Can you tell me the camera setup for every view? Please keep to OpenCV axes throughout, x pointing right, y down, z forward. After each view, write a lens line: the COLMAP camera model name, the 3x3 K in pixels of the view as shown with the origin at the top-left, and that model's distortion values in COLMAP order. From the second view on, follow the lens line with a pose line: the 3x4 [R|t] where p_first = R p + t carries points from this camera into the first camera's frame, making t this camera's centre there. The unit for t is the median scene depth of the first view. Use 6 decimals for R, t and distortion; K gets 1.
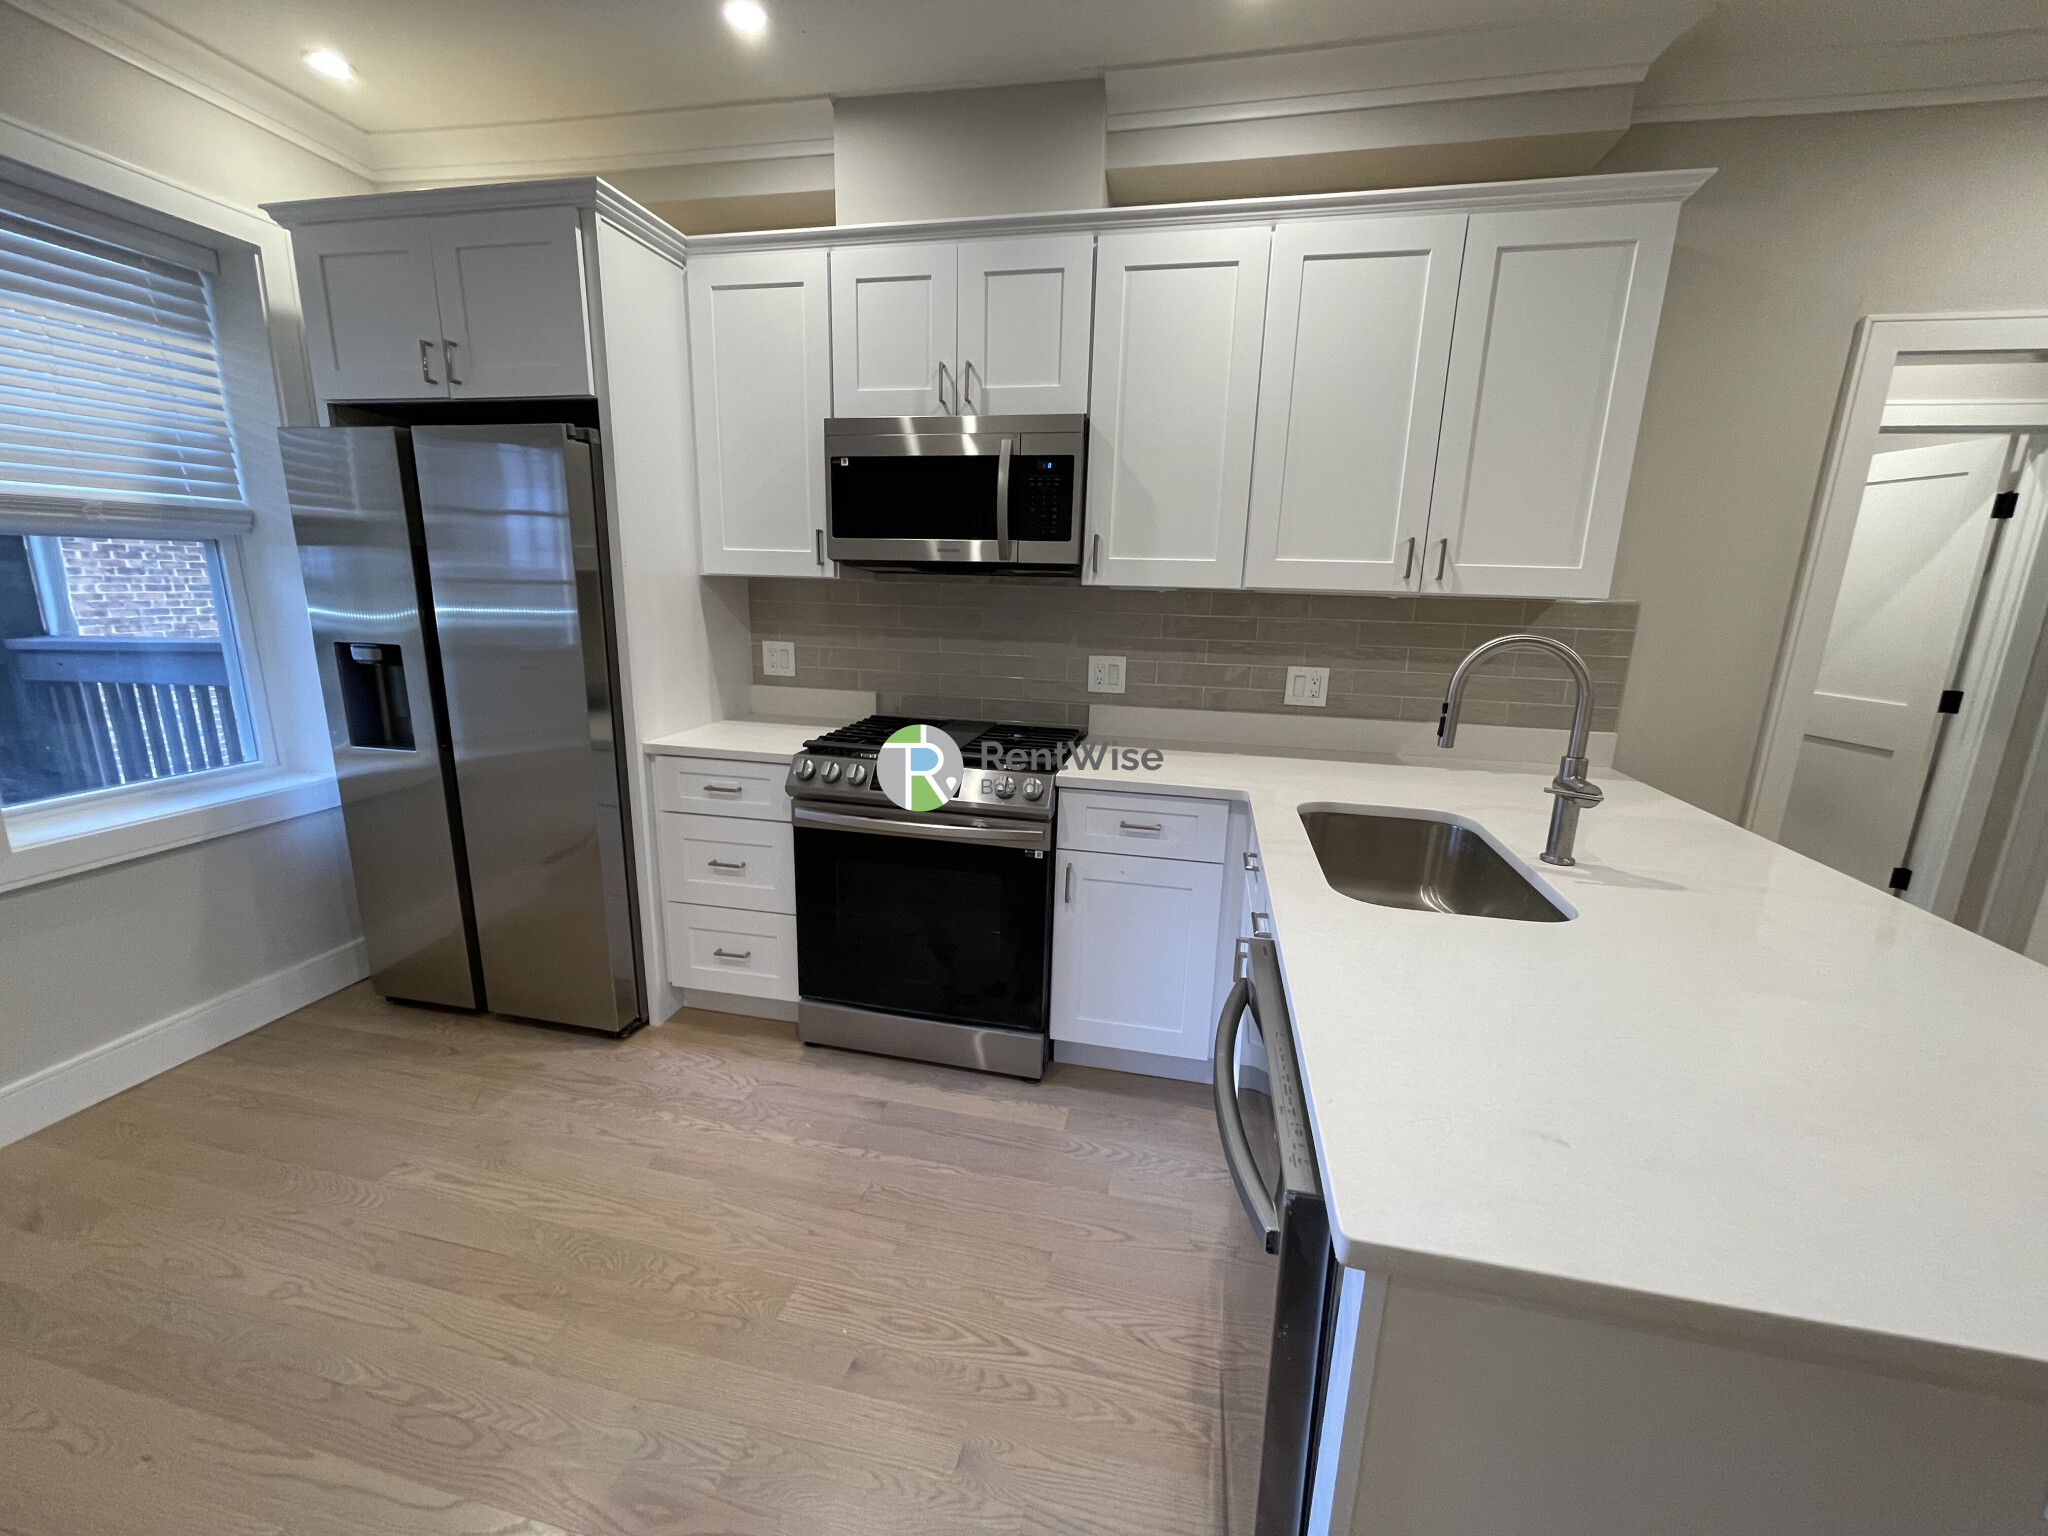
lens RADIAL K [[831.2, 0, 1024.4], [0, 831.2, 774.3], [0, 0, 1]] dist [-0.002507, 0.000381]
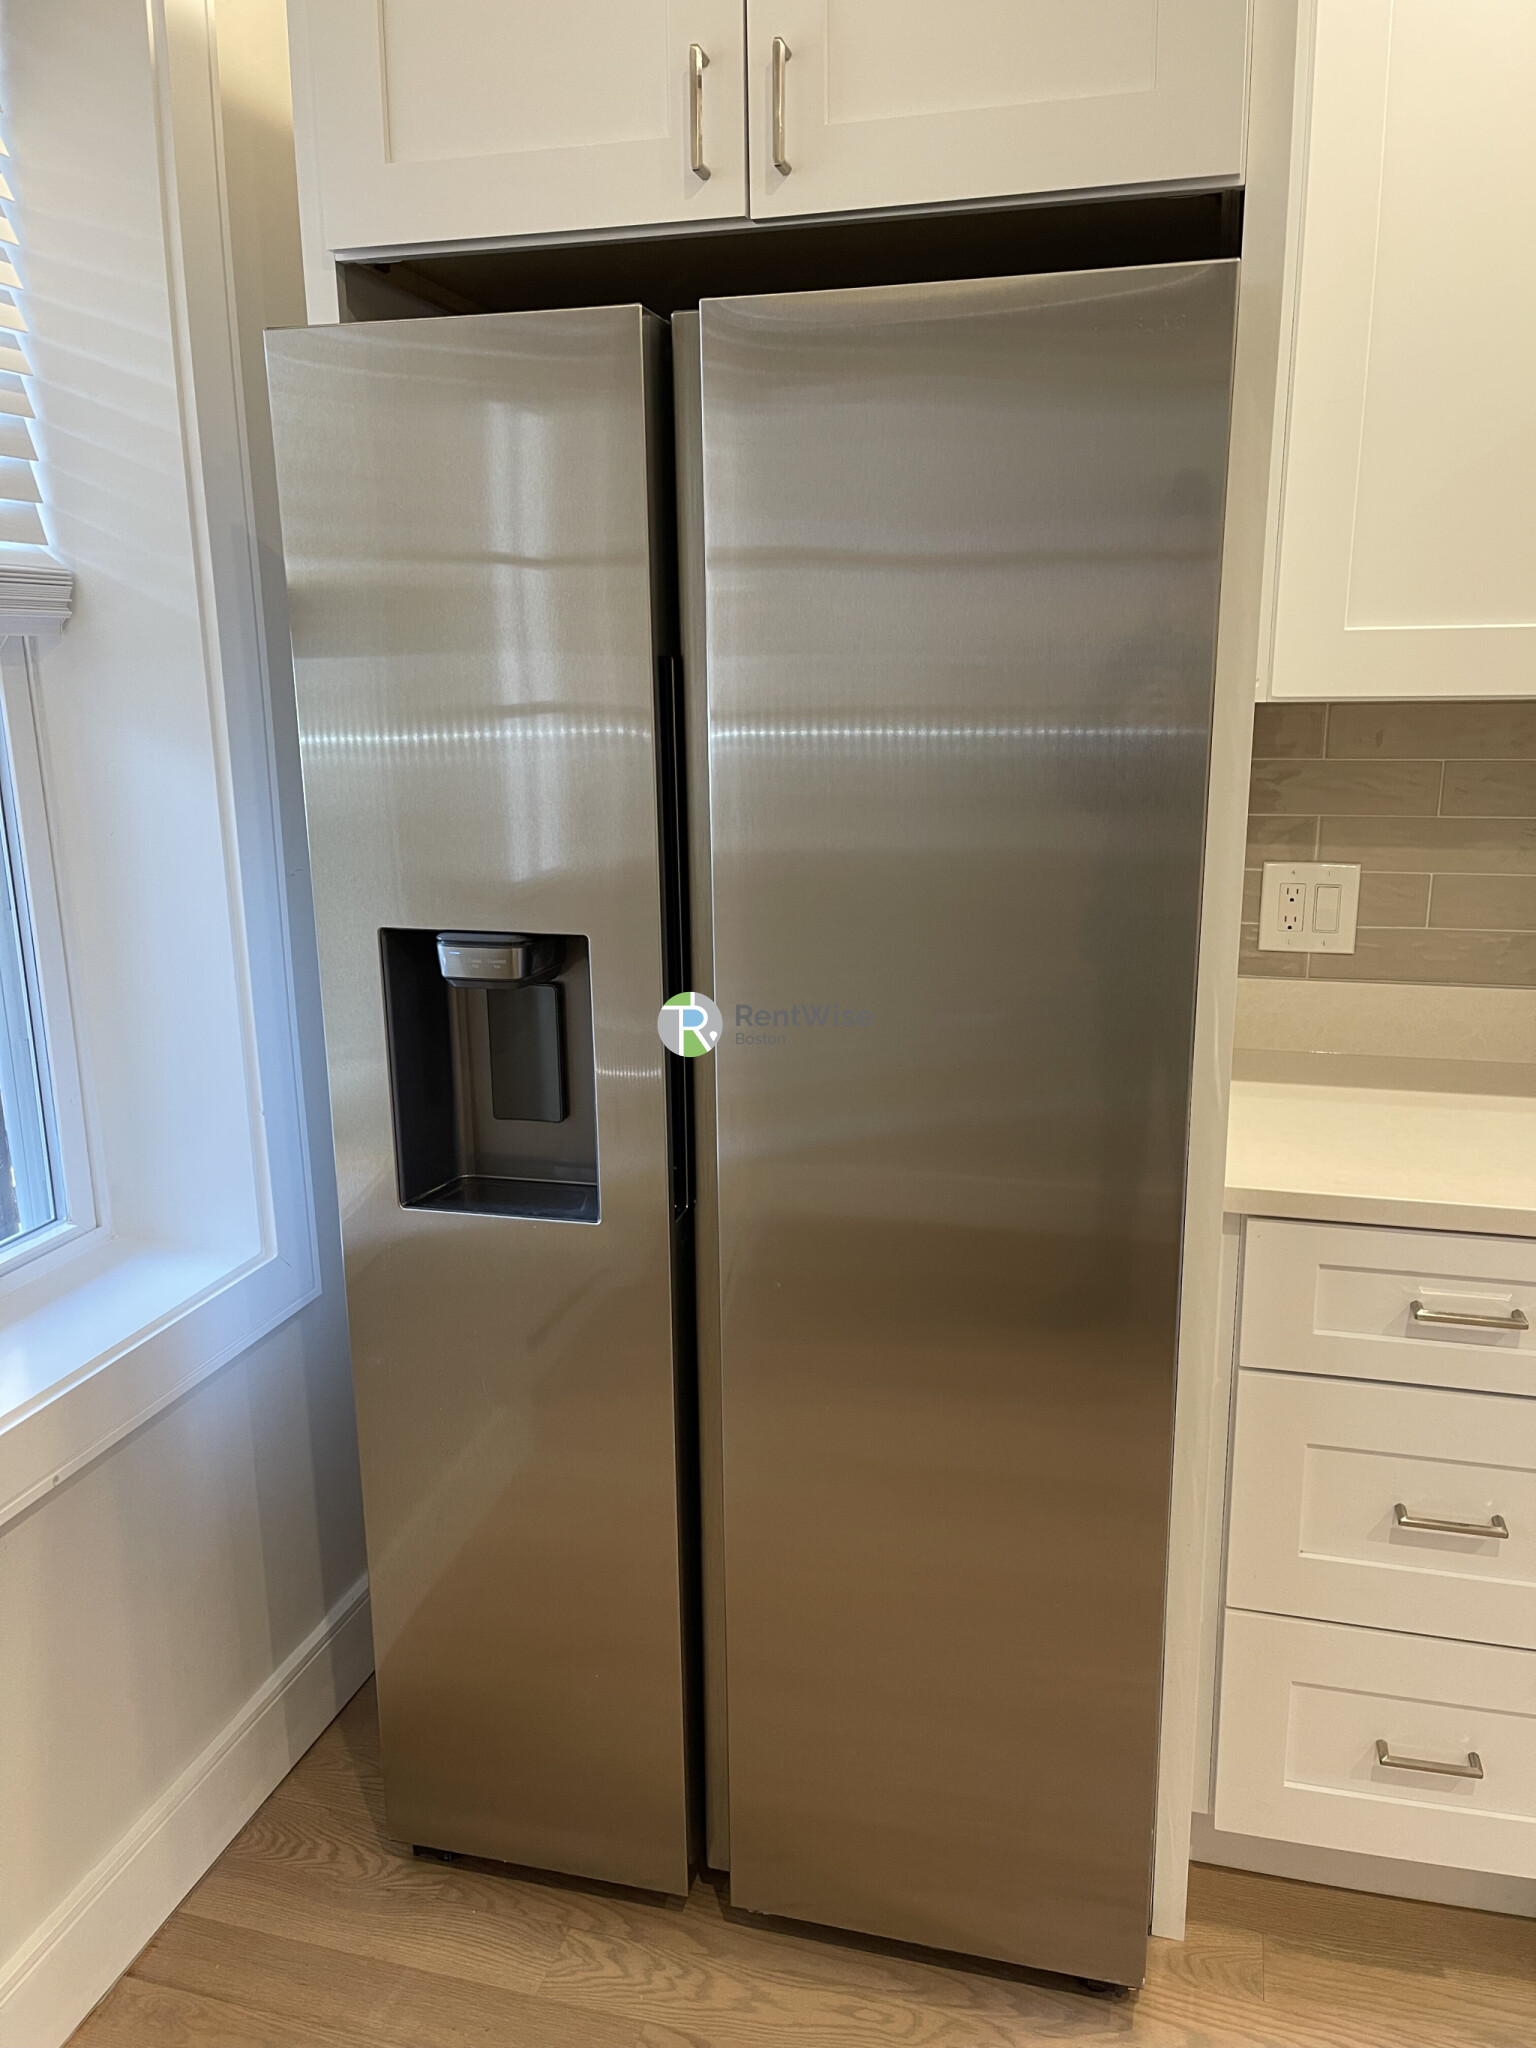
lens RADIAL K [[1543.7, 0, 764.7], [0, 1543.7, 1025.1], [0, 0, 1]] dist [-0.001706, -0.002781]
pose [[0.998144, -0.024713, -0.055658, -0.604594], [0.024920, 0.999685, 0.003033, -0.110955], [0.055566, -0.004414, 0.998445, 0.331202]]
